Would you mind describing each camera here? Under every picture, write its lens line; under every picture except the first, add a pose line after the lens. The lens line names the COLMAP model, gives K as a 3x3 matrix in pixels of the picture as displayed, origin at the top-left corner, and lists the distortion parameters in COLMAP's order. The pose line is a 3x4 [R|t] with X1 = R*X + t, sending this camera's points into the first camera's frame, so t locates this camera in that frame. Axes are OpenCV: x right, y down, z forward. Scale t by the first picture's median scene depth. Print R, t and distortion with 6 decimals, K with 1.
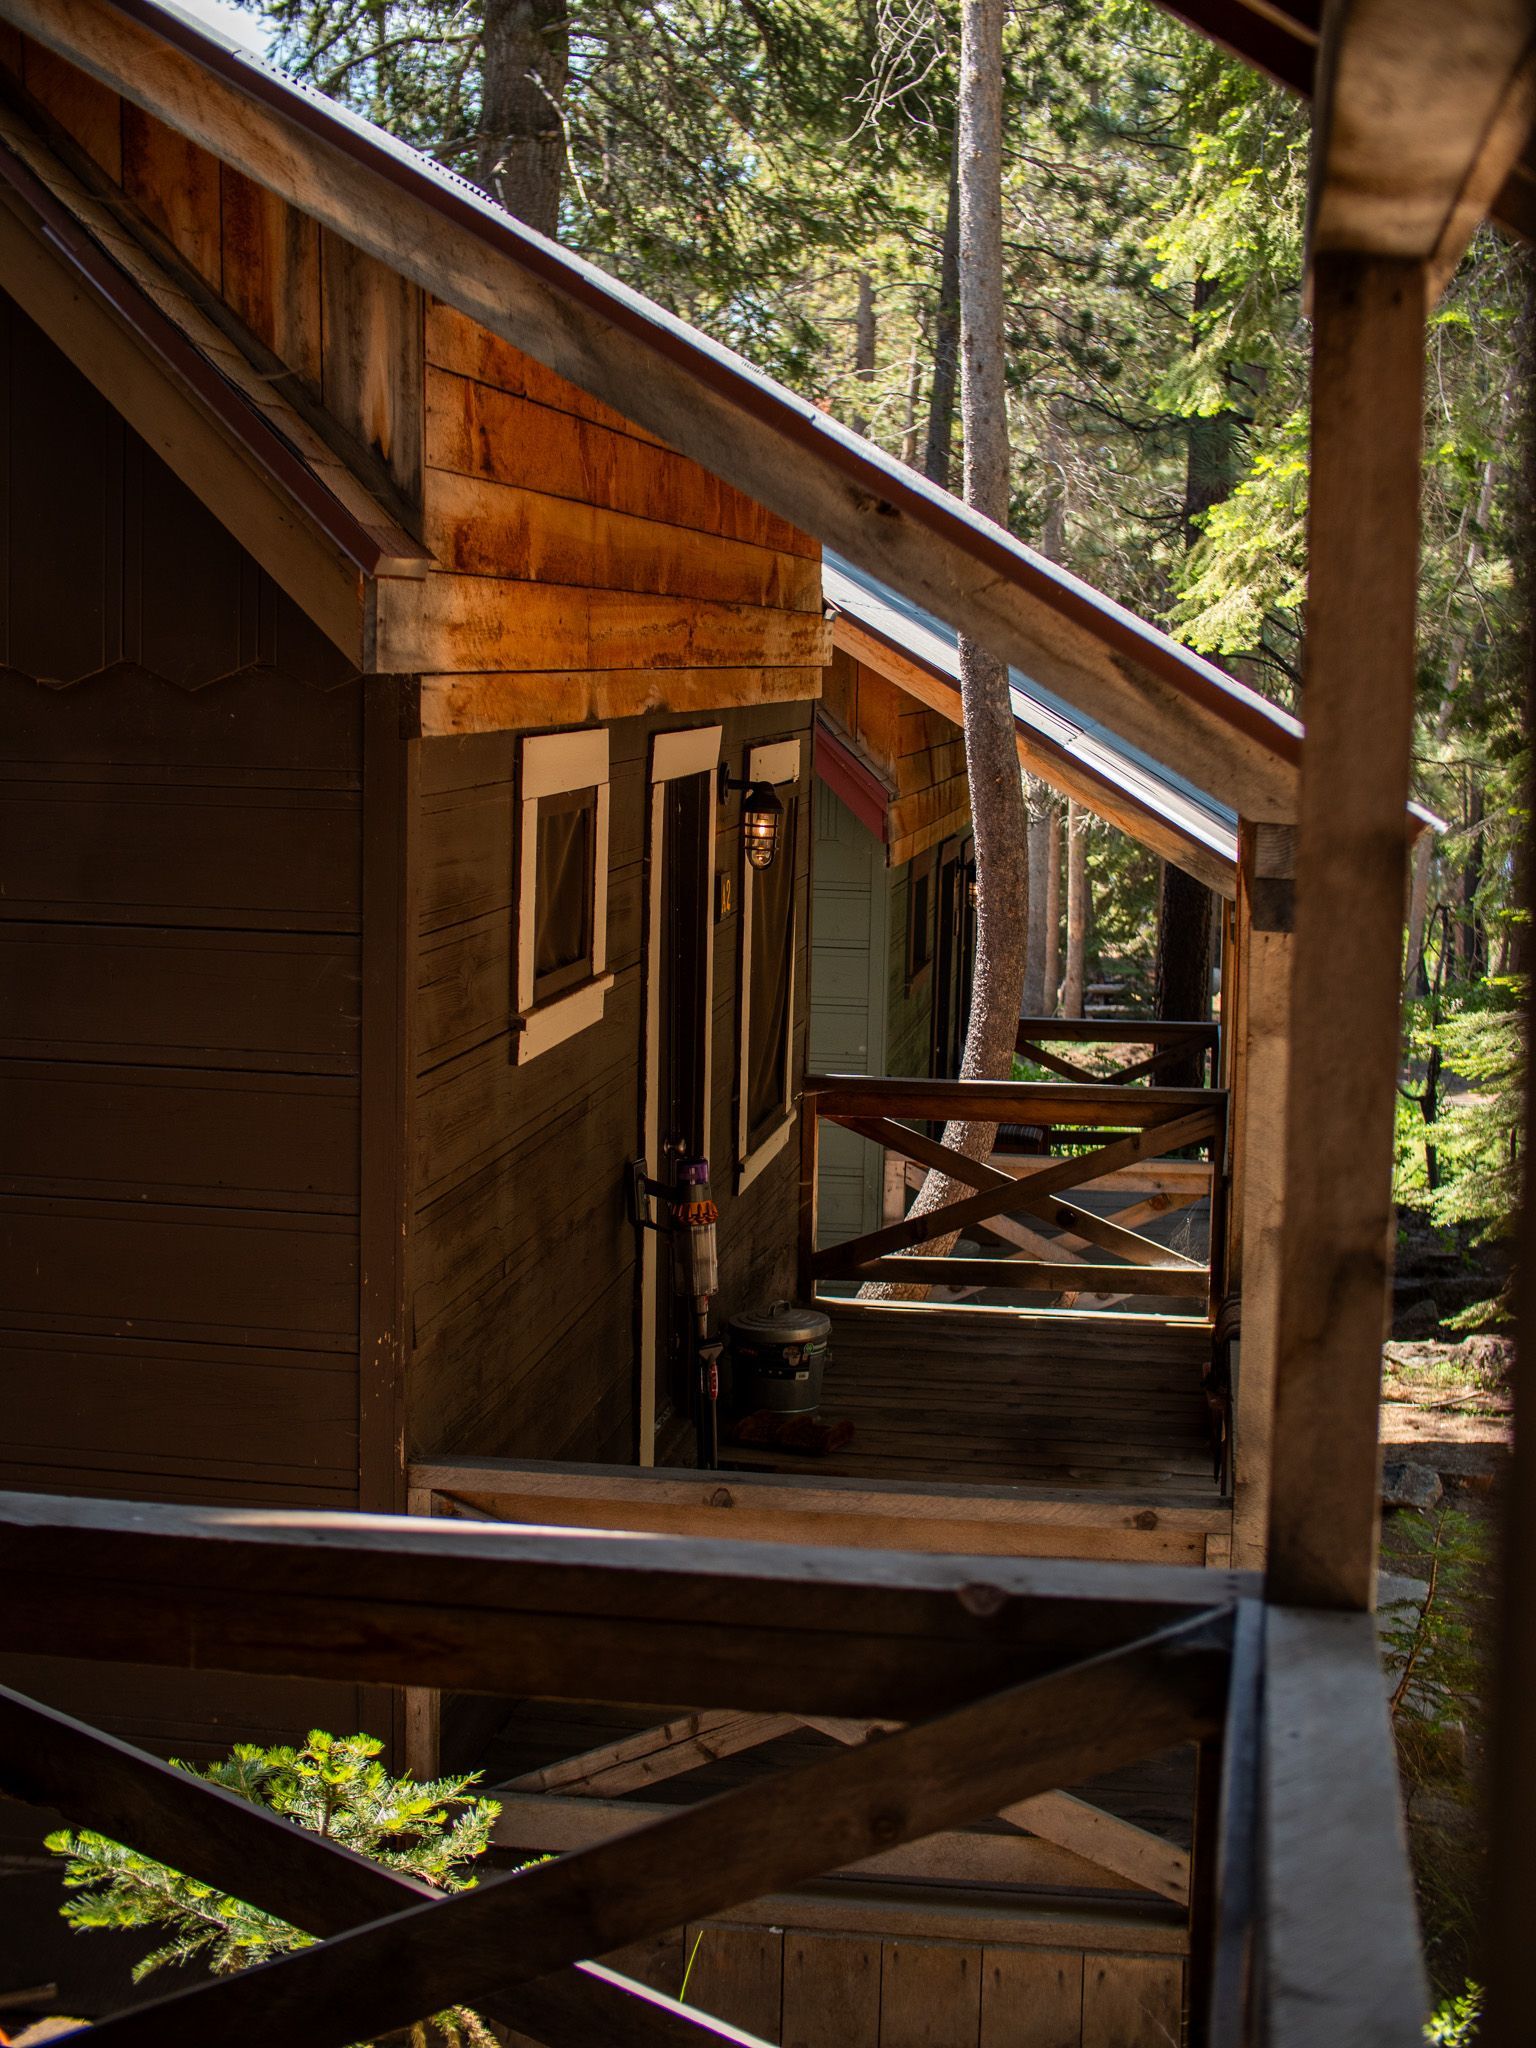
lens RADIAL K [[3123.8, 0, 768.0], [0, 3123.8, 1024.0], [0, 0, 1]] dist [-0.318238, 0.740208]
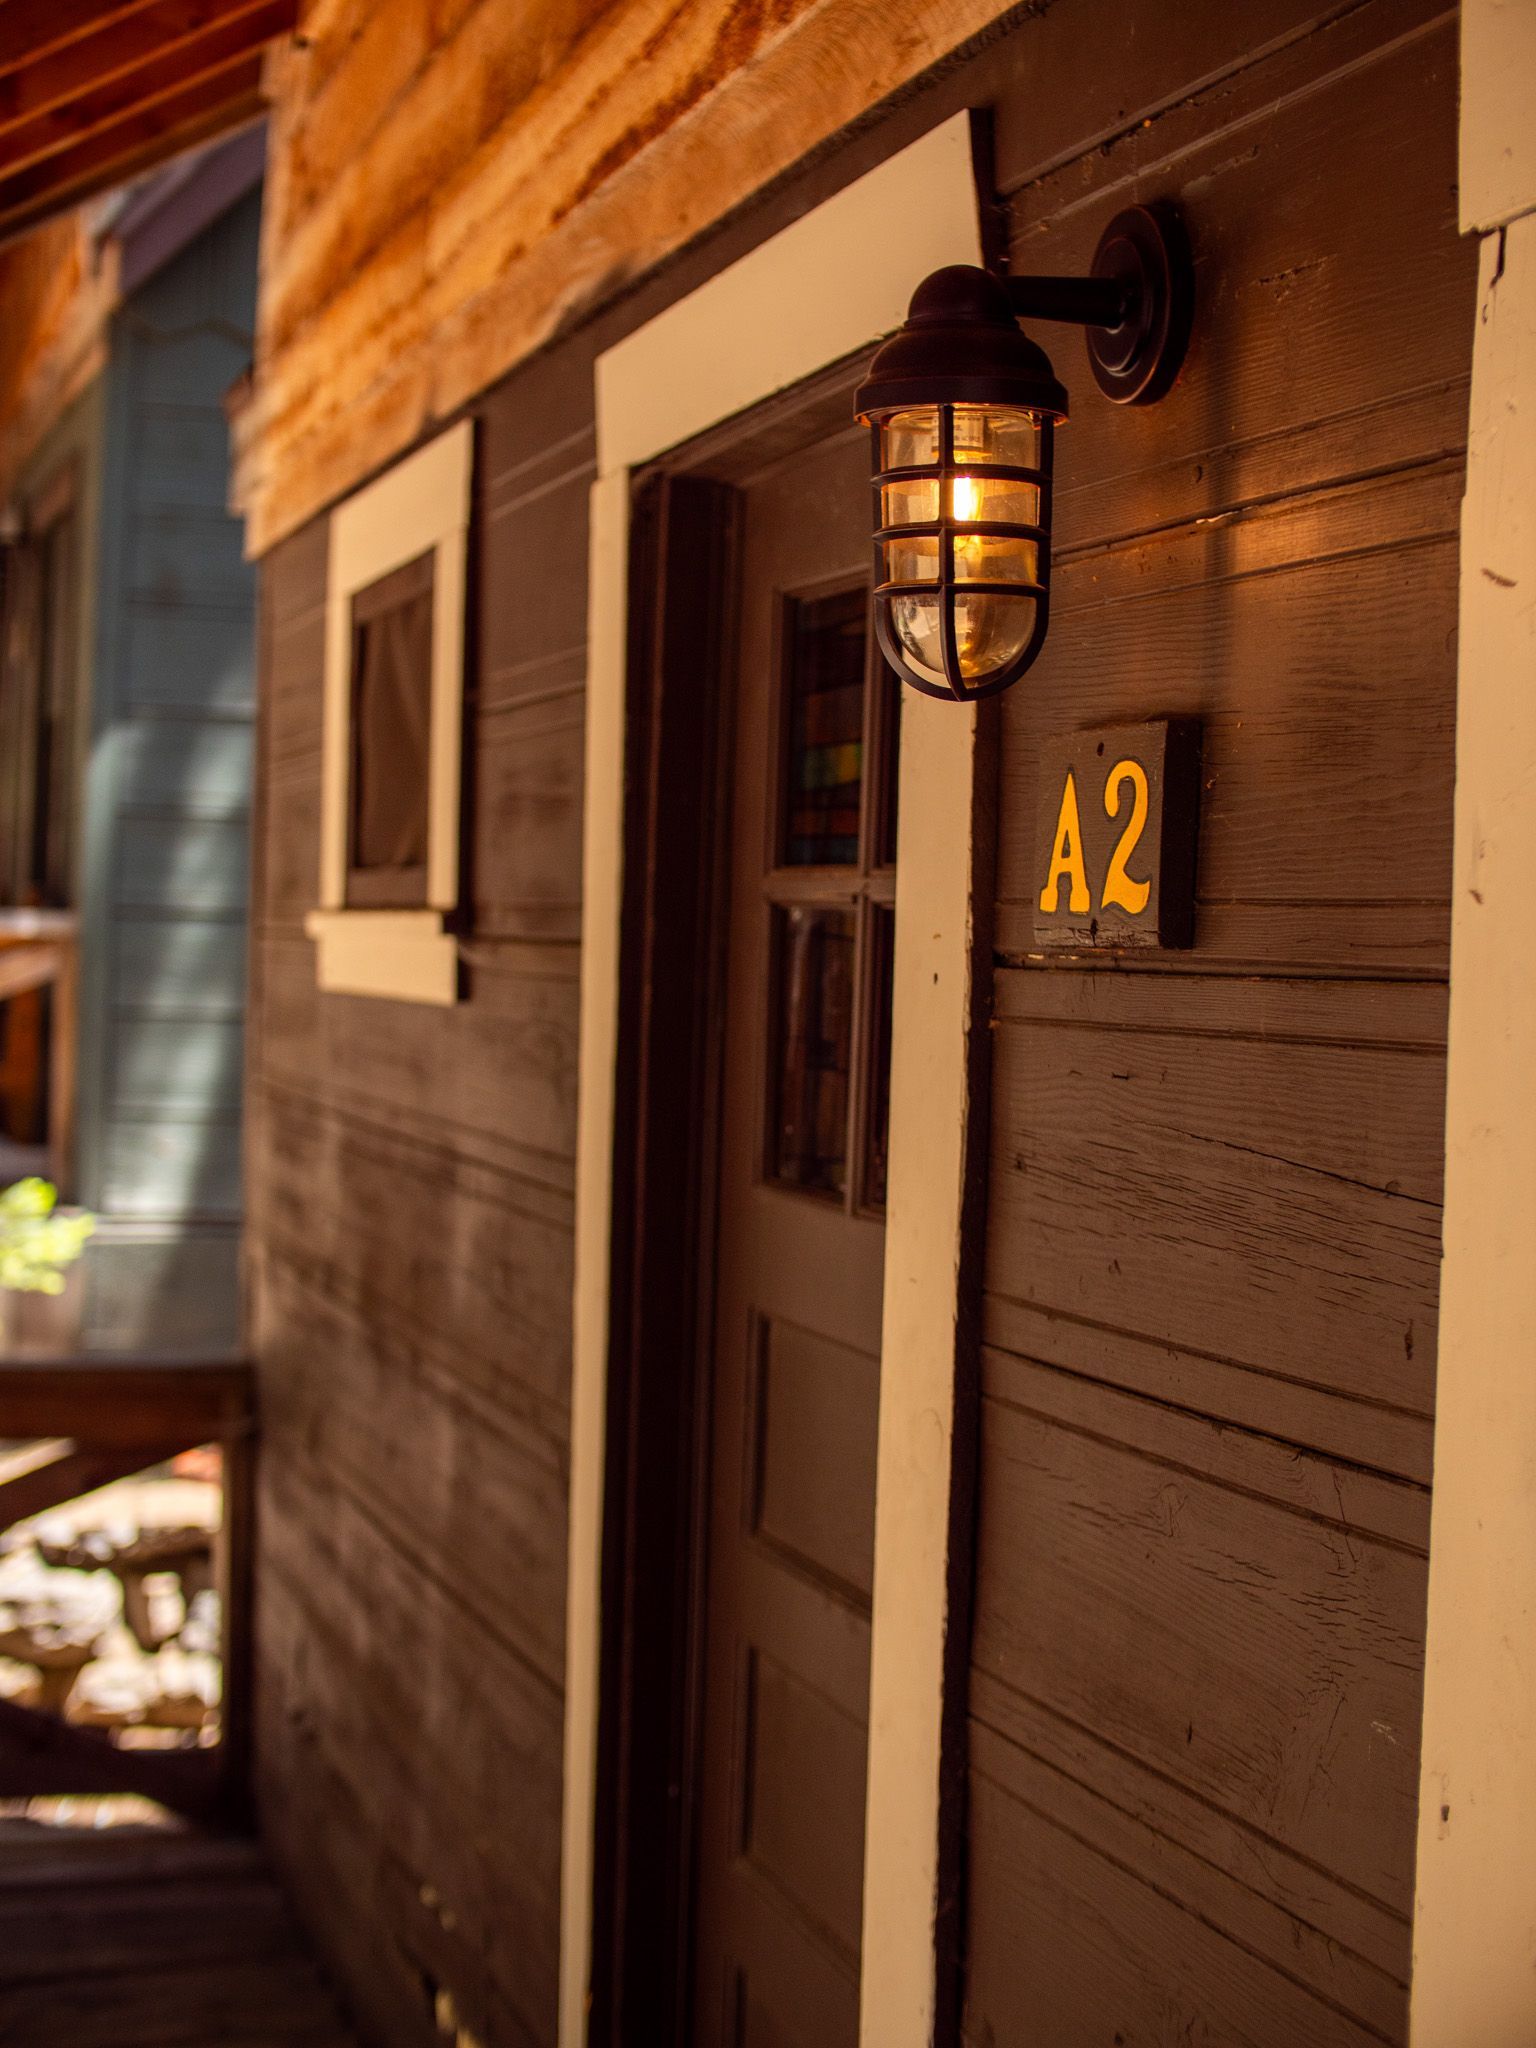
lens RADIAL K [[3123.8, 0, 768.0], [0, 3123.8, 1024.0], [0, 0, 1]] dist [-0.318238, 0.740208]
pose [[-0.893445, -0.036593, -0.447680, 0.126158], [-0.102085, 0.987136, 0.123046, -0.065861], [0.437419, 0.155636, -0.885687, 1.498354]]
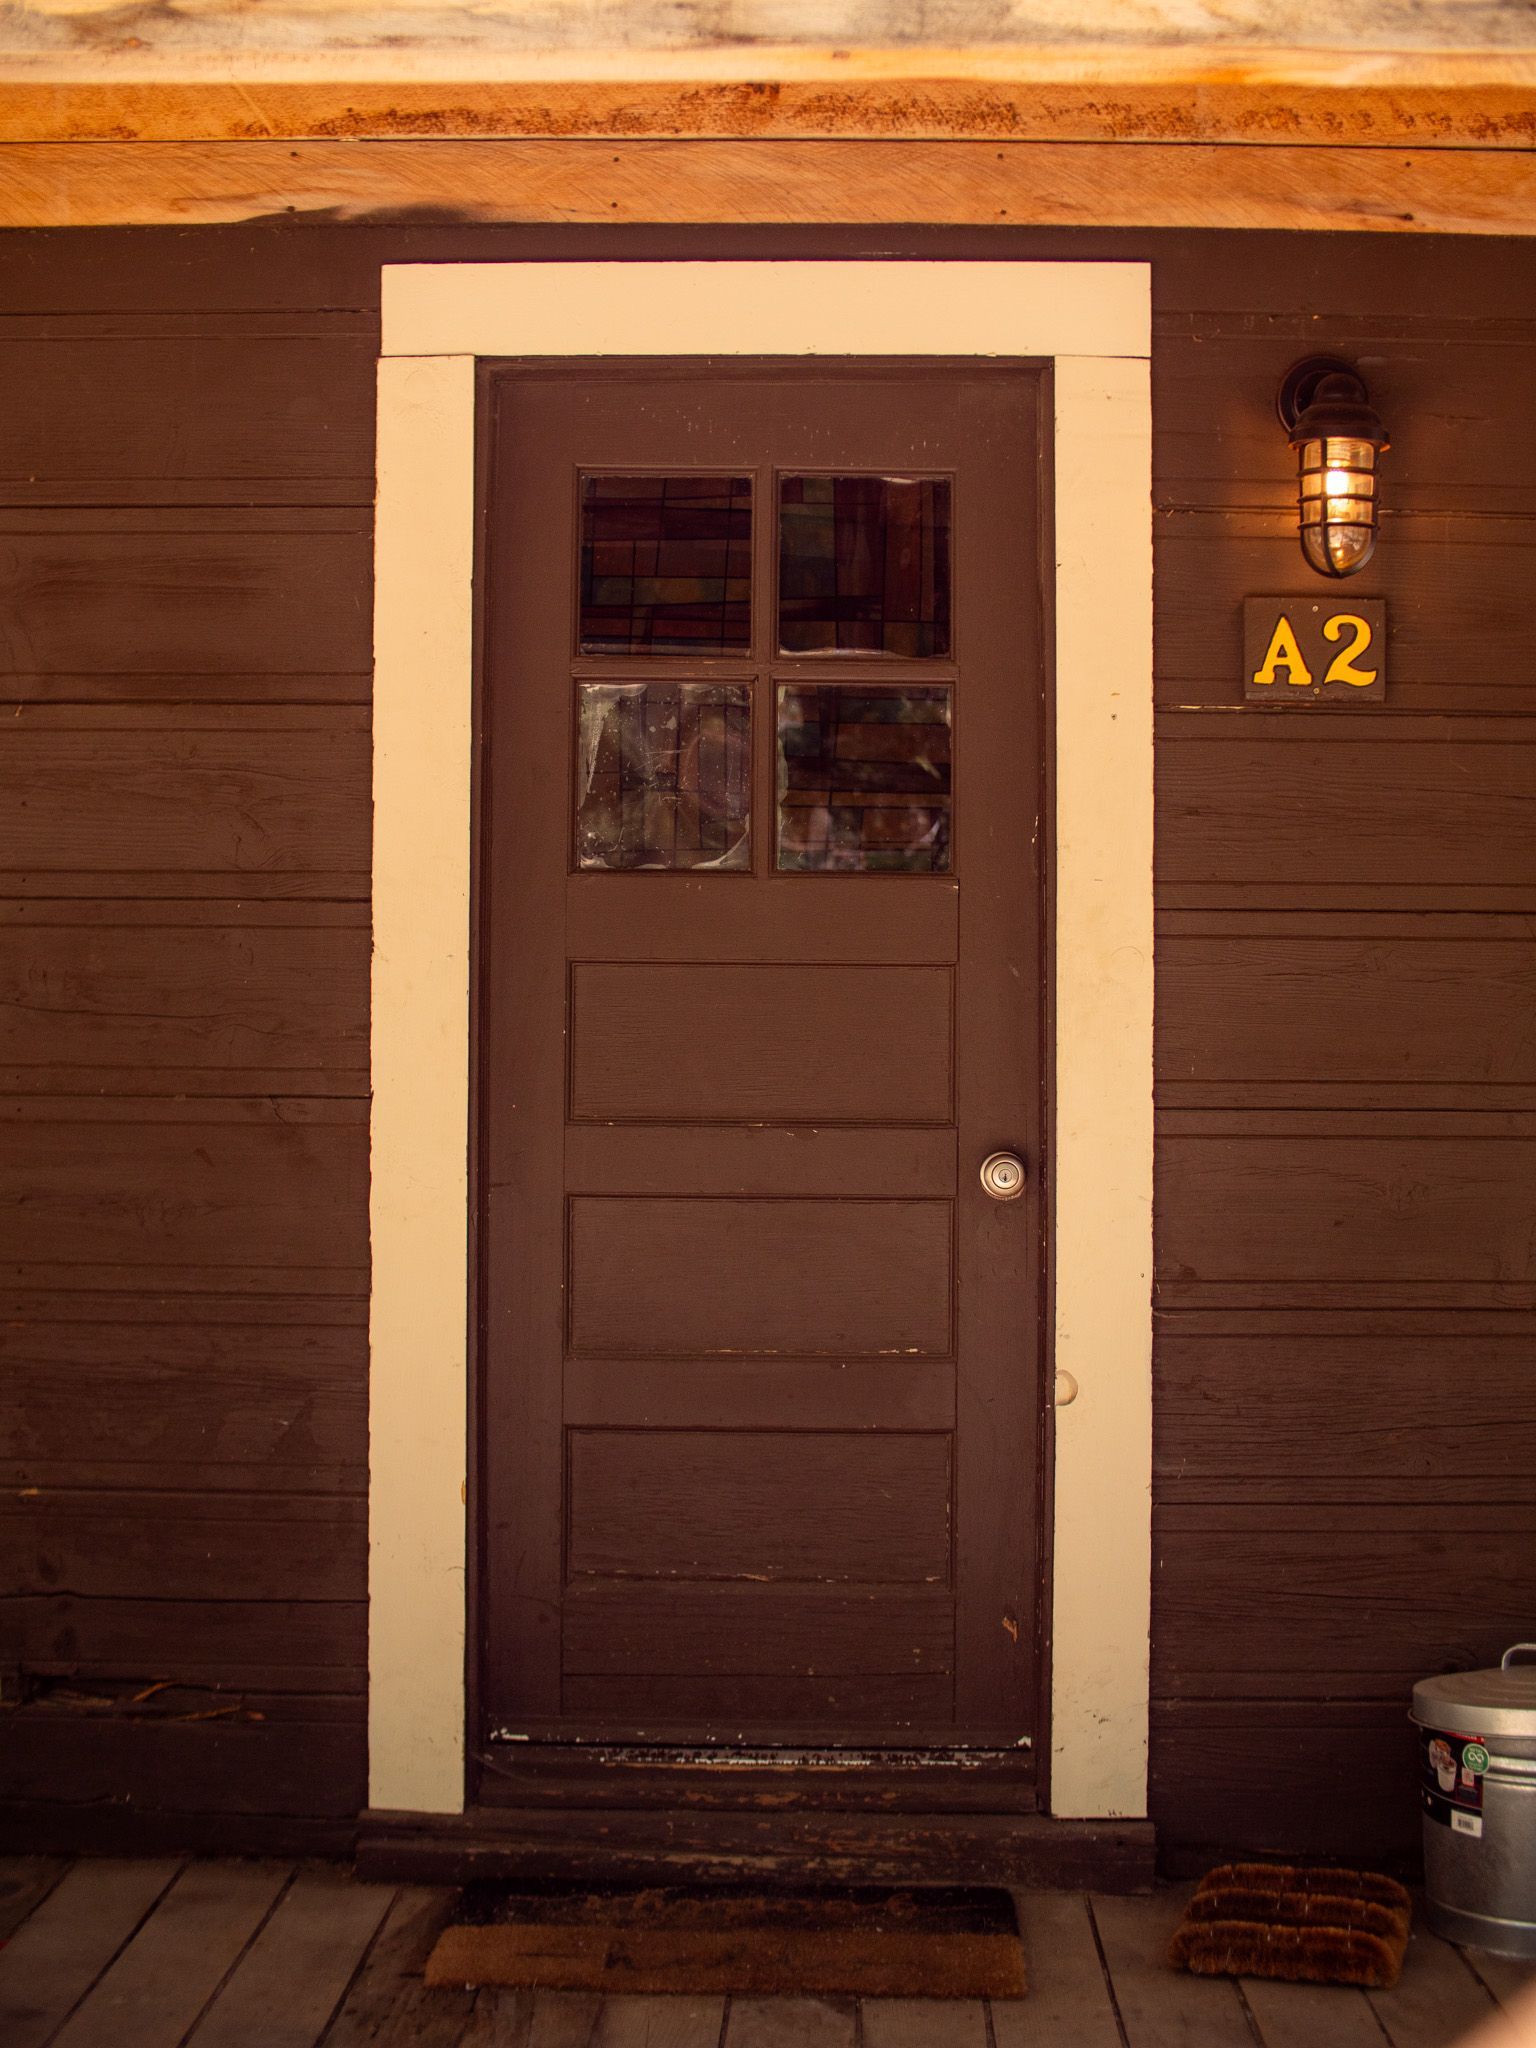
lens RADIAL K [[3123.8, 0, 768.0], [0, 3123.8, 1024.0], [0, 0, 1]] dist [-0.318238, 0.740208]
pose [[0.135714, -0.045756, -0.989691, 0.517397], [-0.123290, 0.990388, -0.062694, 0.062277], [0.983047, 0.130527, 0.128768, 1.113725]]
